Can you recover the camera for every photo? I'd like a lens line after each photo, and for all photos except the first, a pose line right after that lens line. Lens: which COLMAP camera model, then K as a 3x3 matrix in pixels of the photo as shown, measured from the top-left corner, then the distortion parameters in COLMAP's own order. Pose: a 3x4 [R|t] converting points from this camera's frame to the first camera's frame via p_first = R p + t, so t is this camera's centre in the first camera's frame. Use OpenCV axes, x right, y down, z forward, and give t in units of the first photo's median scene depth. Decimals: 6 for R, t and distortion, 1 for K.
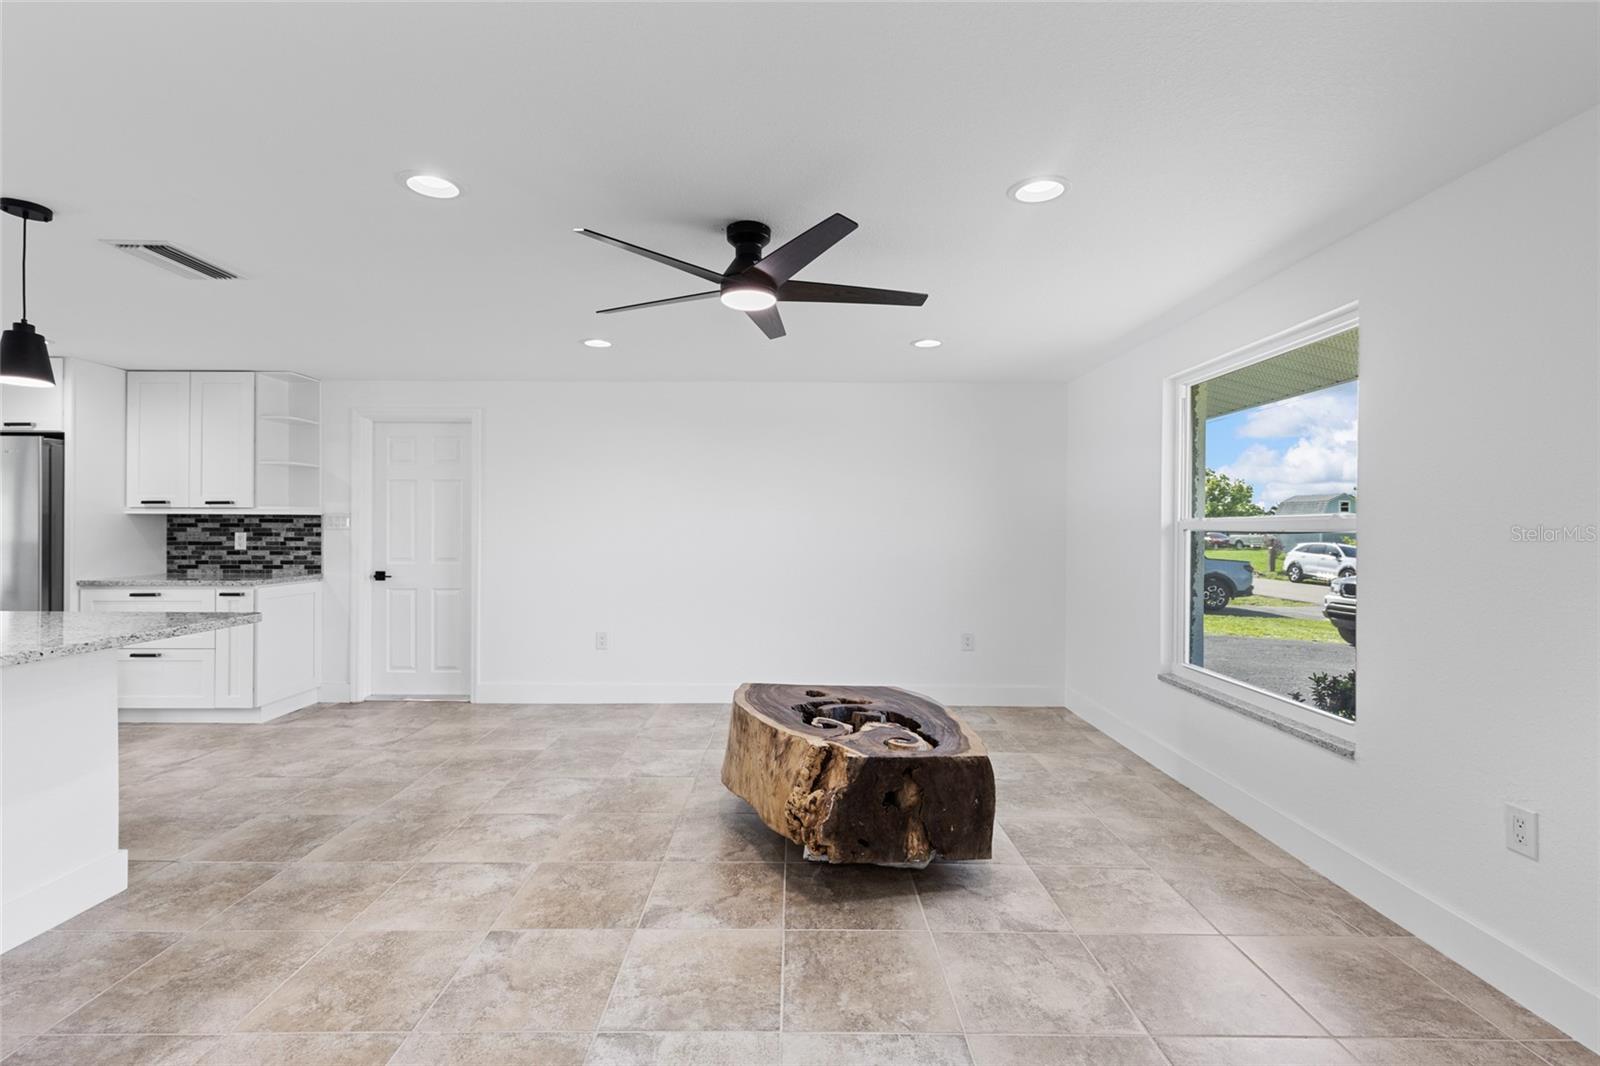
lens RADIAL K [[720.5, 0, 798.6], [0, 720.5, 527.4], [0, 0, 1]] dist [0.002114, -0.000701]
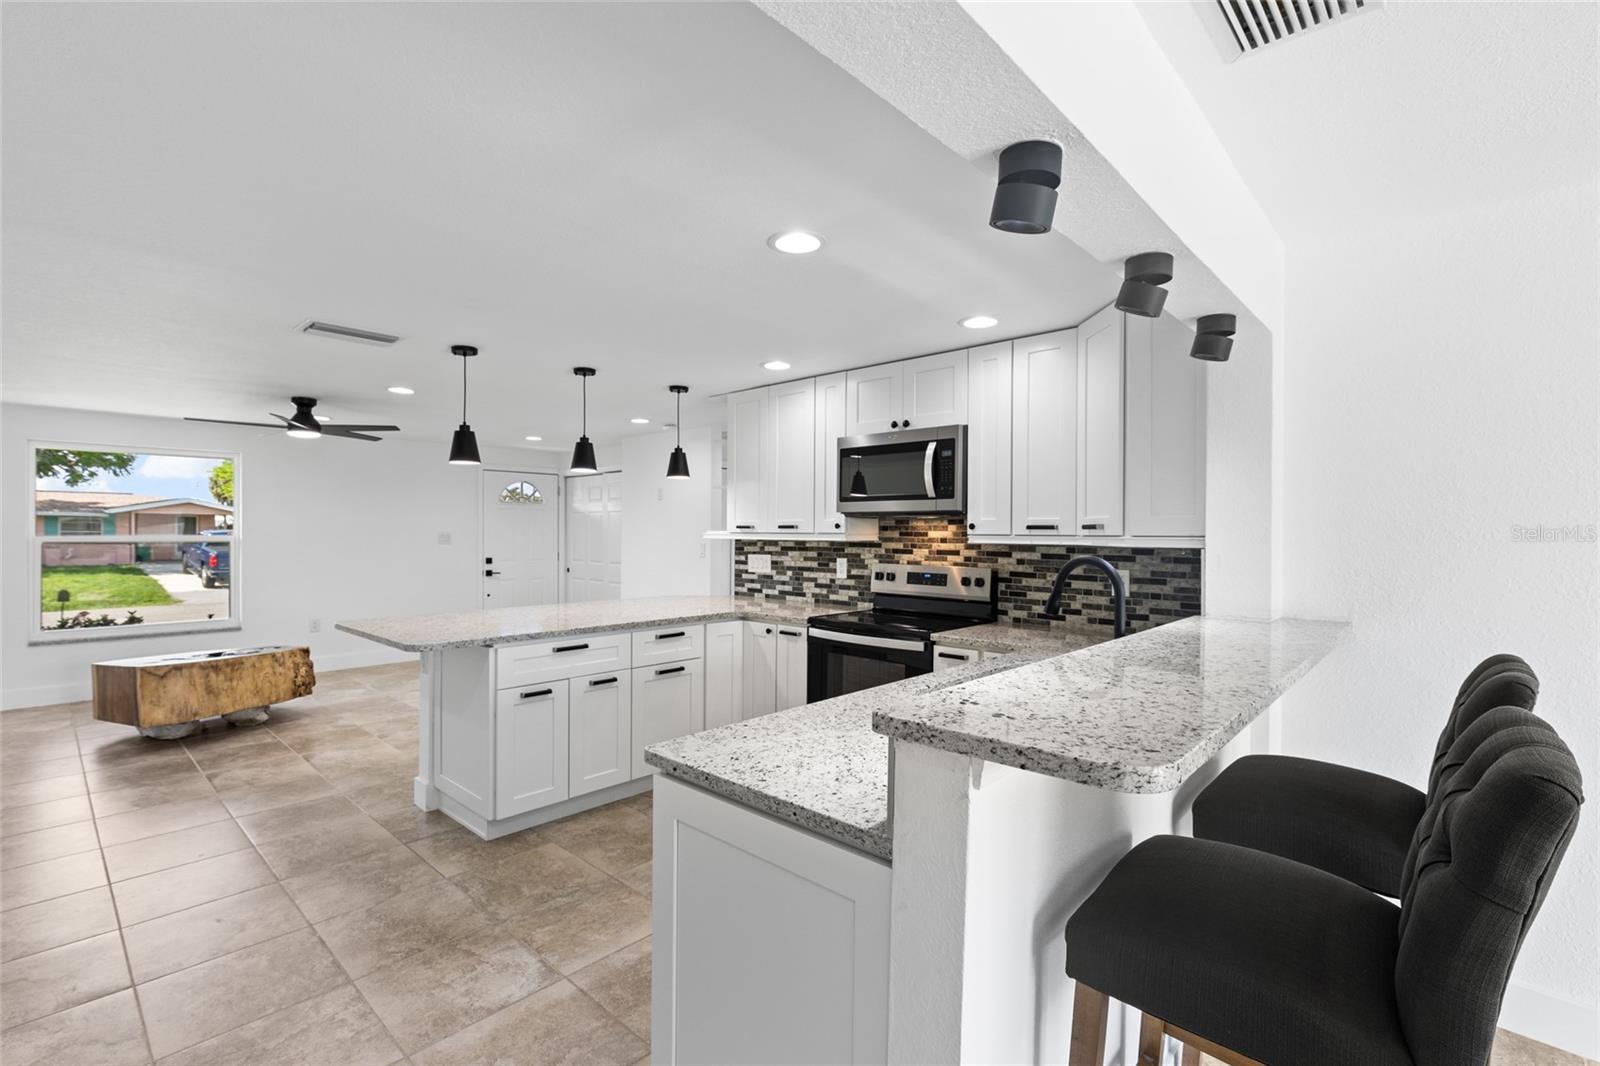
lens RADIAL K [[720.5, 0, 799.7], [0, 720.5, 534.3], [0, 0, 1]] dist [0.002114, -0.000701]
pose [[-0.726157, -0.012129, 0.687422, -1.745625], [-0.009679, 0.999926, 0.007418, -0.042887], [-0.687460, -0.001267, -0.726221, 1.068687]]
